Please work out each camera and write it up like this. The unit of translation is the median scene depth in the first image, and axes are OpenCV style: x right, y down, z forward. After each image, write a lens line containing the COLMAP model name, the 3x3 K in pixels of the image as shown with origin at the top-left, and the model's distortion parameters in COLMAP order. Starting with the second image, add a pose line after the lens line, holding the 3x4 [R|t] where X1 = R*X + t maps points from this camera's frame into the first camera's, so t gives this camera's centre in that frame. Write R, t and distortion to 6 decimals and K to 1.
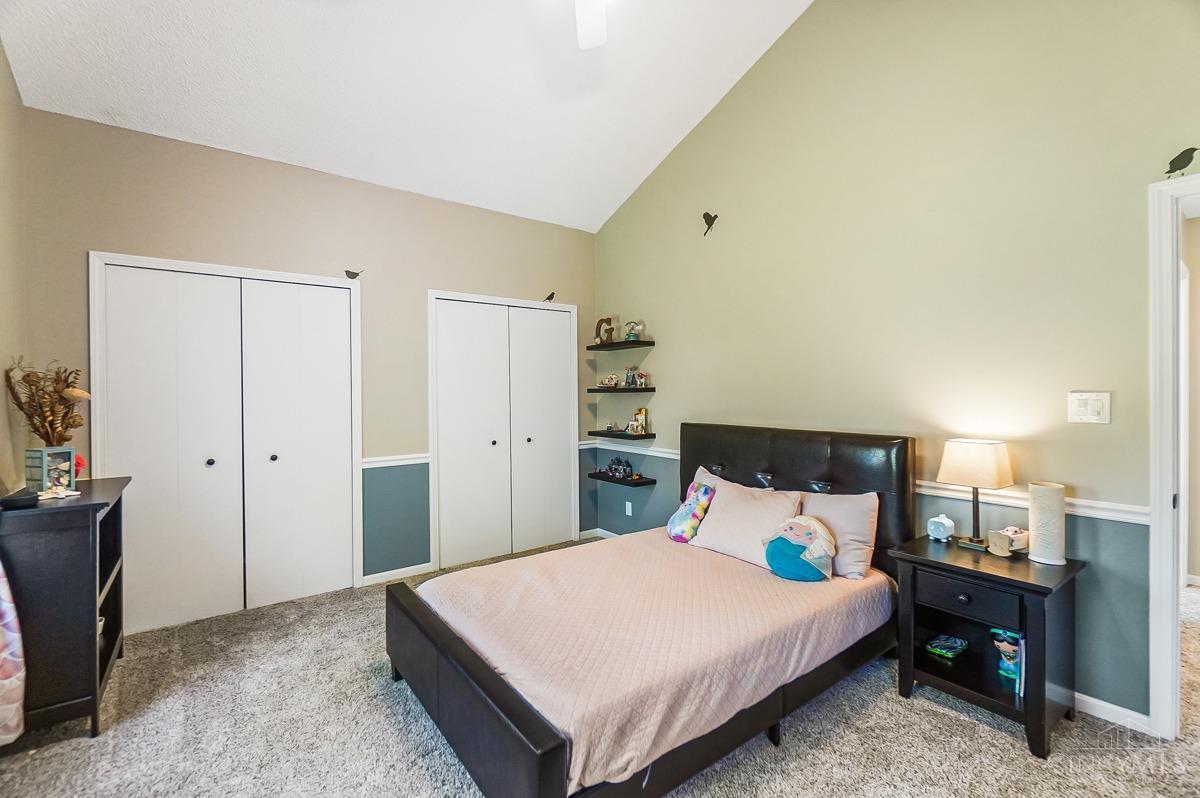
lens RADIAL K [[524.6, 0, 588.3], [0, 524.6, 397.3], [0, 0, 1]] dist [0.001449, 0.000352]
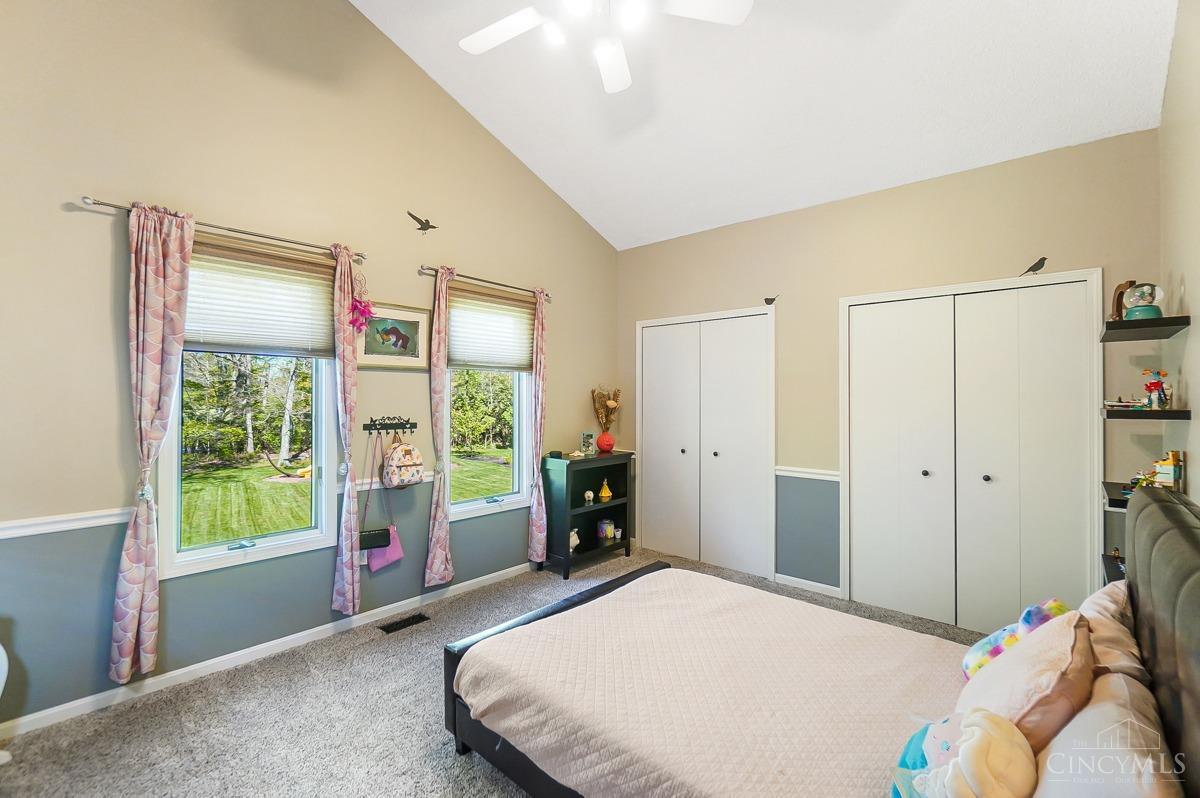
lens RADIAL K [[514.2, 0, 600.7], [0, 514.2, 391.7], [0, 0, 1]] dist [-0.000359, -0.000061]
pose [[0.197593, 0.001884, -0.980282, 0.560619], [-0.014664, 0.999892, -0.001034, -0.032262], [0.980174, 0.014579, 0.197600, 0.427532]]
